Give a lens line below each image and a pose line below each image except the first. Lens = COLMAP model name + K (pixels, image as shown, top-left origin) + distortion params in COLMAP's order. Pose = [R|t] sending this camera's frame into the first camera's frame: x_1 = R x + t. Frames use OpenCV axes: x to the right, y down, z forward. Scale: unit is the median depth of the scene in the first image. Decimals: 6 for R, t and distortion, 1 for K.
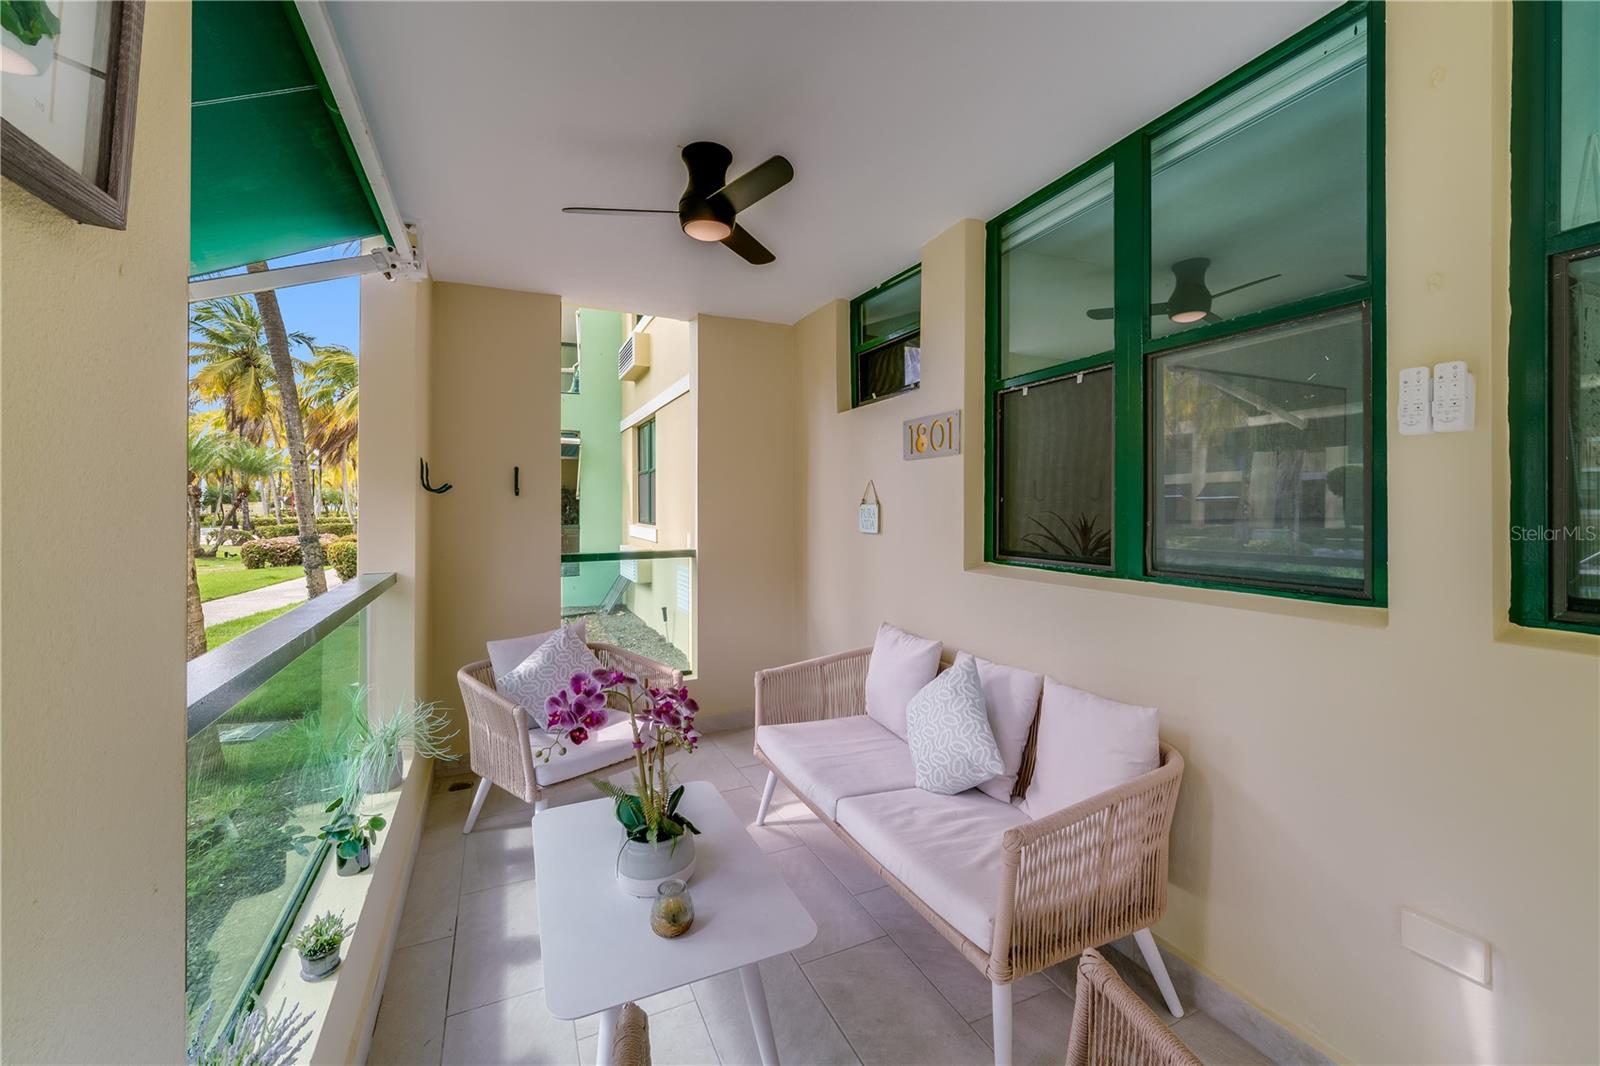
lens RADIAL K [[636.7, 0, 801.7], [0, 636.7, 523.5], [0, 0, 1]] dist [0.000401, 0.000067]
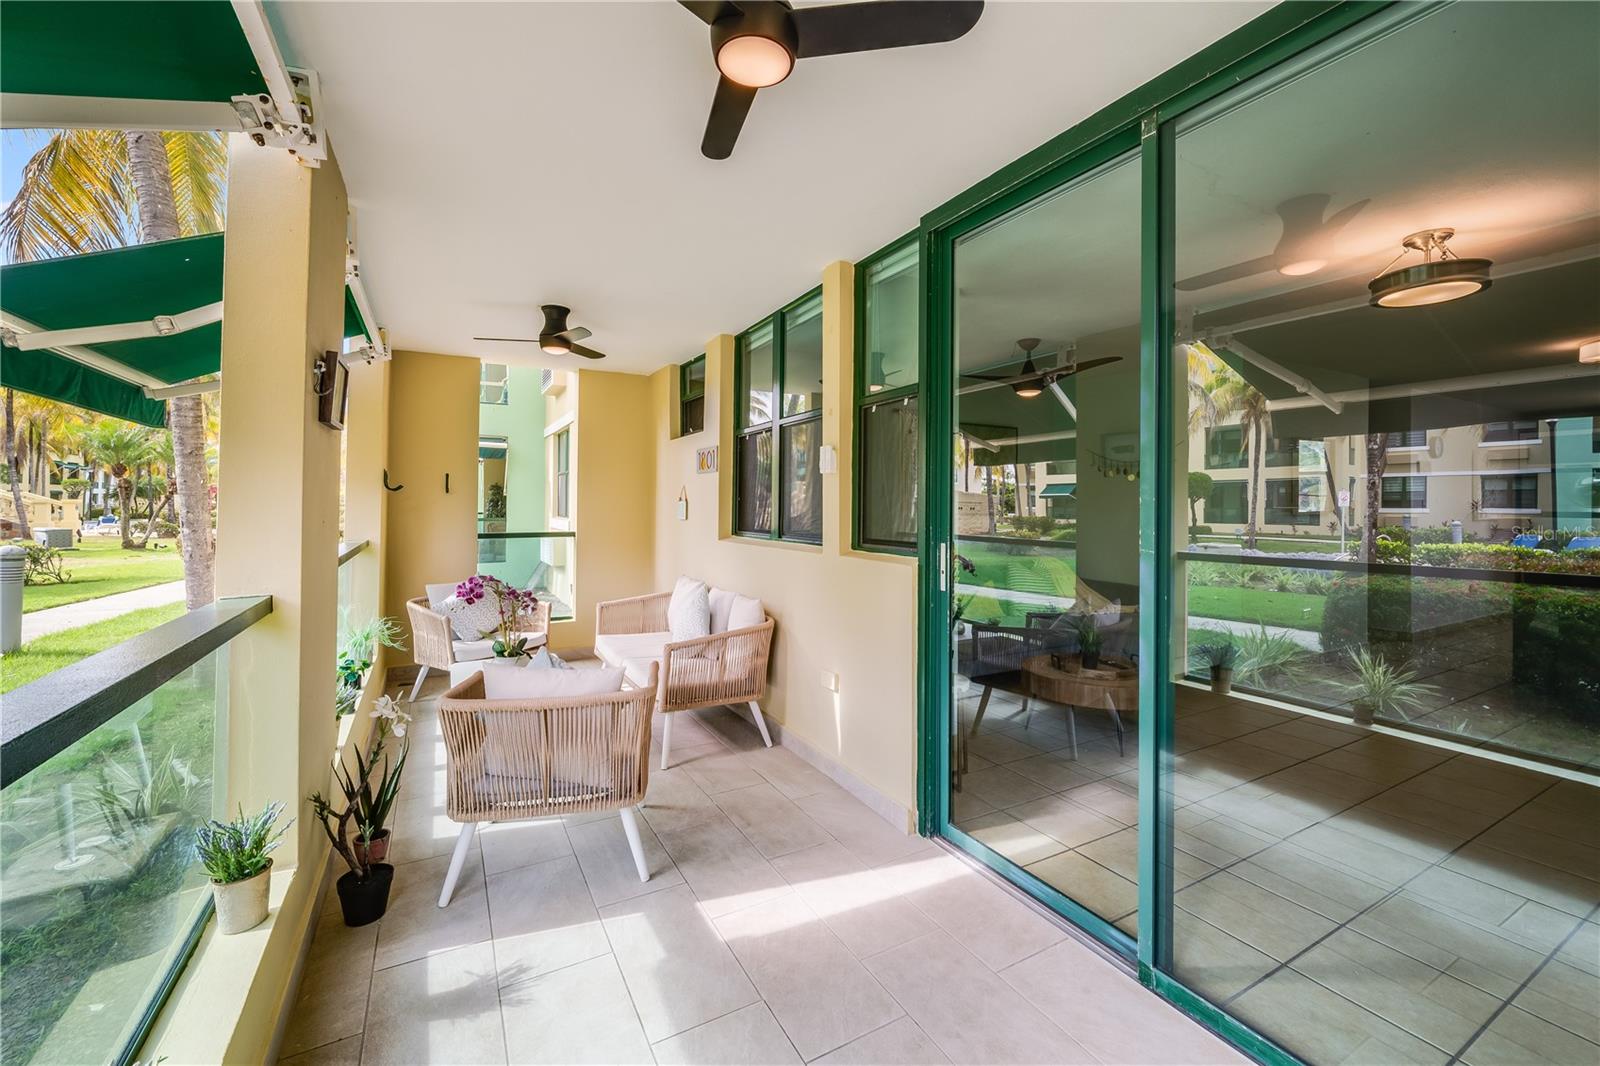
lens RADIAL K [[636.7, 0, 790.5], [0, 636.7, 504.6], [0, 0, 1]] dist [0.000401, 0.000067]
pose [[0.997660, 0.007455, 0.067969, 0.248339], [-0.005682, 0.999639, -0.026243, 0.017618], [-0.068140, 0.025795, 0.997342, -0.530844]]
